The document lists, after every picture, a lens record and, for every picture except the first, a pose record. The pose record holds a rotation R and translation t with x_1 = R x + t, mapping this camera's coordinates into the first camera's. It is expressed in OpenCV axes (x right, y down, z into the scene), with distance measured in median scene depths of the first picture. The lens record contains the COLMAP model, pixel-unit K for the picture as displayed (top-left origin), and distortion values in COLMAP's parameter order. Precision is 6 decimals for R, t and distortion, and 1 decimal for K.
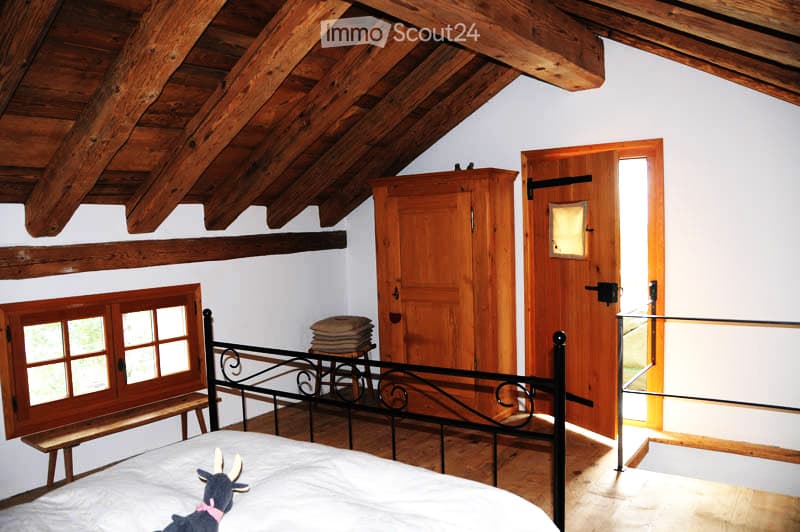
lens RADIAL K [[643.9, 0, 400.0], [0, 643.9, 266.0], [0, 0, 1]] dist [-0.068015, 0.008997]
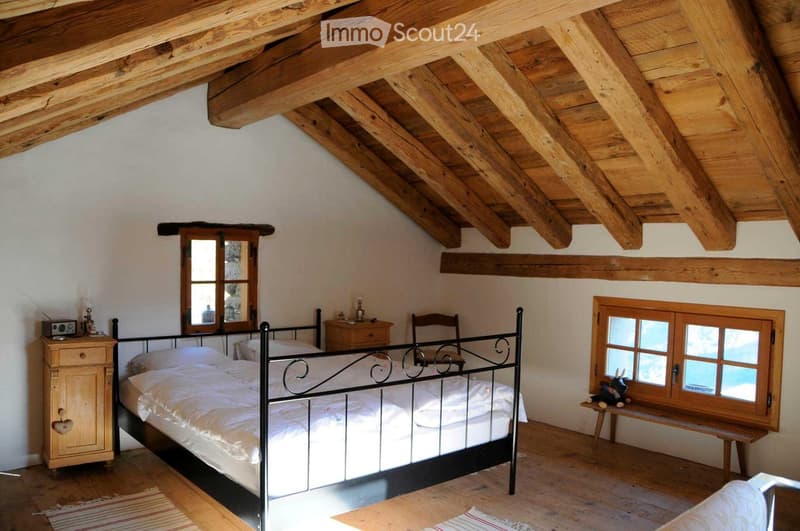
lens RADIAL K [[643.9, 0, 400.0], [0, 643.9, 265.5], [0, 0, 1]] dist [-0.068015, 0.008997]
pose [[-0.258357, 0.065661, -0.963815, 0.734544], [-0.050953, 0.995373, 0.081469, -0.088115], [0.964705, 0.070157, -0.253816, 0.813956]]
